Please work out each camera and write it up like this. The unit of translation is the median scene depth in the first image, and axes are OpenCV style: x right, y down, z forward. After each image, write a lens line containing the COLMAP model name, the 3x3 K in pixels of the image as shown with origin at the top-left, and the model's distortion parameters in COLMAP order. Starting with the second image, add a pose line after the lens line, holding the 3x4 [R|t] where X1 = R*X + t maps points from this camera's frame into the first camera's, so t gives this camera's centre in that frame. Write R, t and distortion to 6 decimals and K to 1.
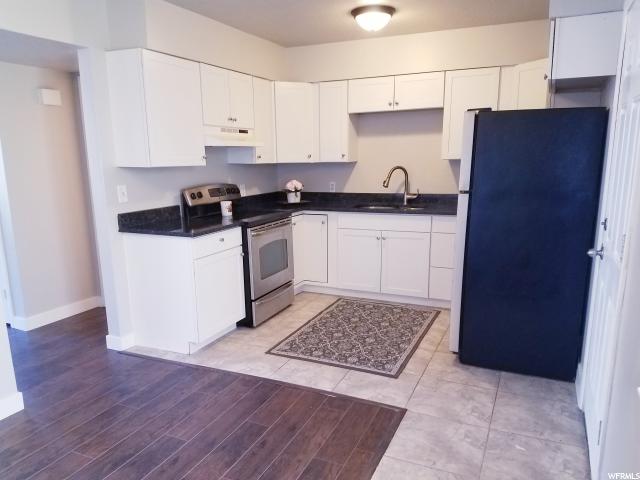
lens RADIAL K [[494.4, 0, 318.2], [0, 494.4, 265.4], [0, 0, 1]] dist [0.312897, -0.625101]
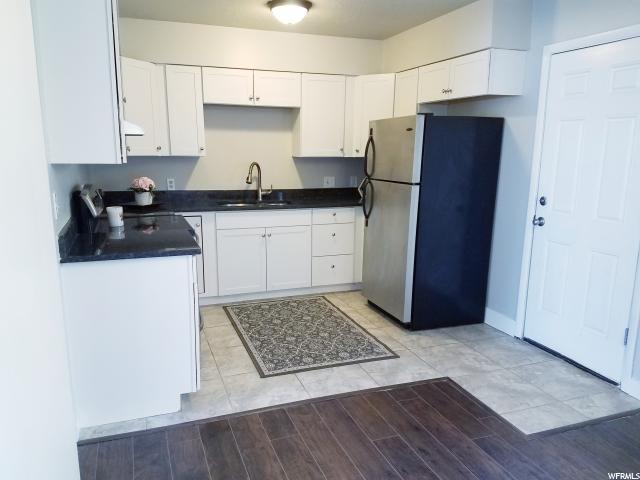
lens RADIAL K [[487.3, 0, 316.9], [0, 487.3, 255.5], [0, 0, 1]] dist [0.288751, -0.555594]
pose [[0.704315, -0.134261, 0.697075, -0.506280], [0.141010, 0.988845, 0.047983, -0.050237], [-0.695741, 0.064499, 0.715391, 0.259185]]
